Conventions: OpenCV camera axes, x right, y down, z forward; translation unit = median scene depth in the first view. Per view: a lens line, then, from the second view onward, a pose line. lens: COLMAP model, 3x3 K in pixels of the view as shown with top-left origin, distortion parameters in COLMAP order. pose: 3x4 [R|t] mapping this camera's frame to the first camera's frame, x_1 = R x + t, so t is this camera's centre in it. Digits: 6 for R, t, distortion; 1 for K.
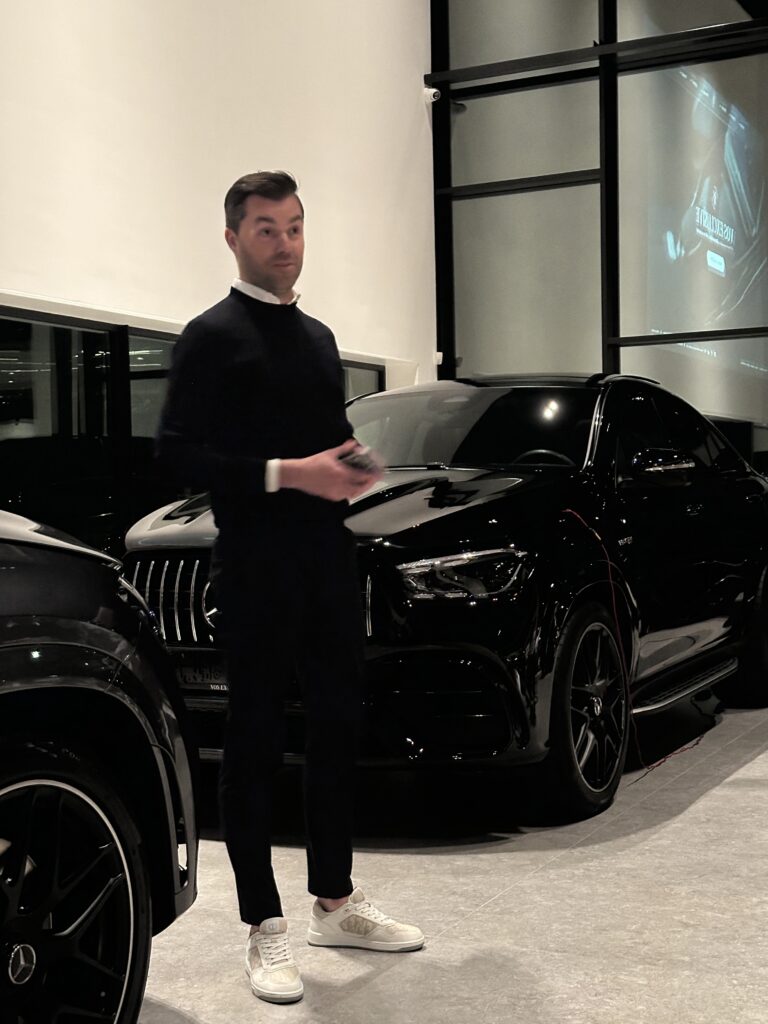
lens RADIAL K [[1475.4, 0, 384.0], [0, 1475.4, 512.0], [0, 0, 1]] dist [0.196084, -0.488132]
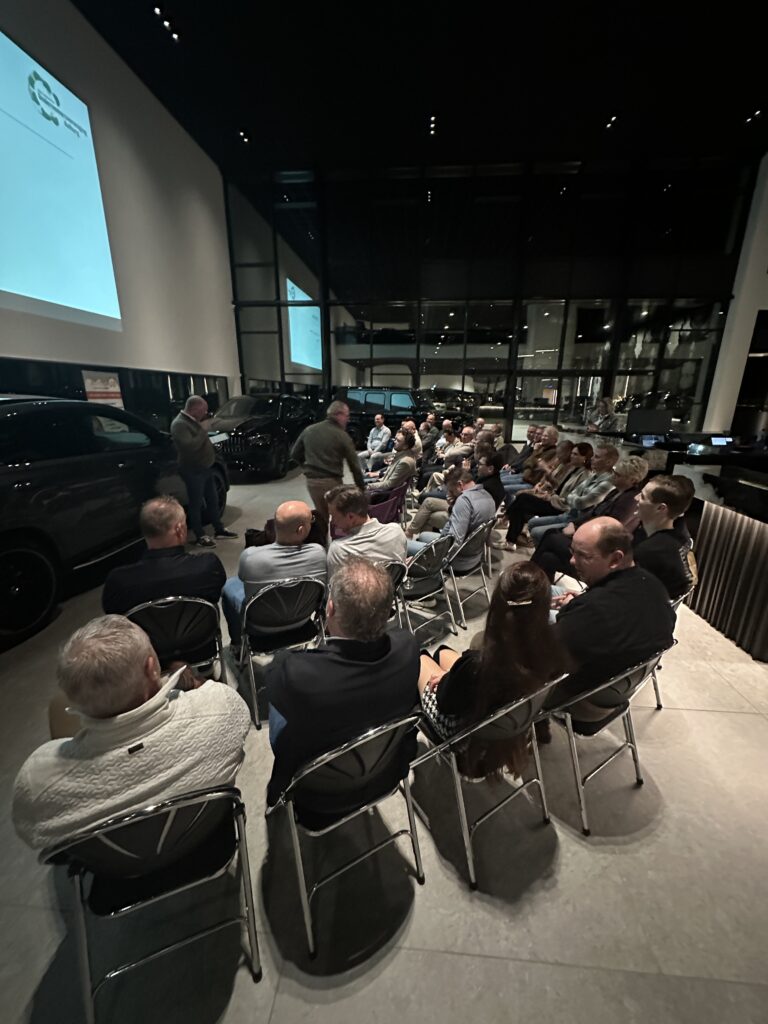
lens RADIAL K [[411.1, 0, 384.0], [0, 411.1, 512.0], [0, 0, 1]] dist [-0.000148, -0.000014]
pose [[0.928602, -0.079218, 0.362523, -0.040606], [-0.019705, 0.965042, 0.261355, -0.045896], [-0.370554, -0.249838, 0.894579, -0.291587]]
